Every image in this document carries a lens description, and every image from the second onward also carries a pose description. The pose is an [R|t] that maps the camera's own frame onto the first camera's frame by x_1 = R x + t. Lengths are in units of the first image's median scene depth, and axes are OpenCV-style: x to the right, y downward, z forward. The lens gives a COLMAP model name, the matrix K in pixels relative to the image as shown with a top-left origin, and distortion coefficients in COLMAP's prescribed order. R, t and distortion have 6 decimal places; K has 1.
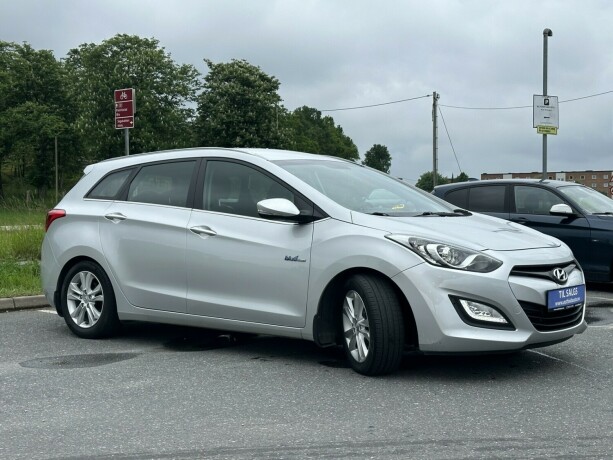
lens RADIAL K [[927.2, 0, 306.5], [0, 927.2, 230.0], [0, 0, 1]] dist [-0.004923, -0.003491]
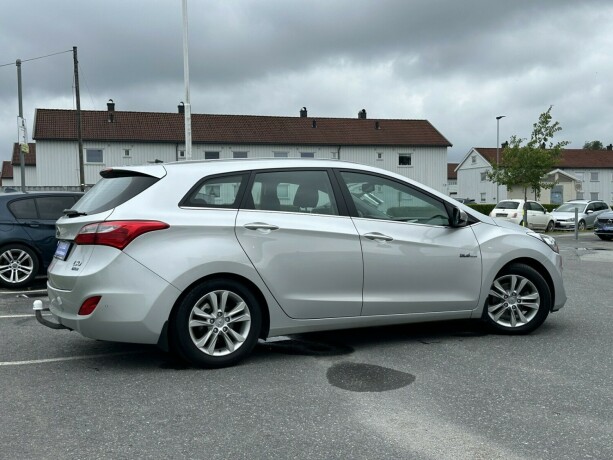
lens RADIAL K [[745.8, 0, 306.5], [0, 745.8, 230.0], [0, 0, 1]] dist [0.005104, -0.003854]
pose [[0.412405, -0.019429, 0.910793, -0.868026], [0.029748, 0.999527, 0.007852, -0.015385], [-0.910515, 0.023856, 0.412788, 0.660219]]
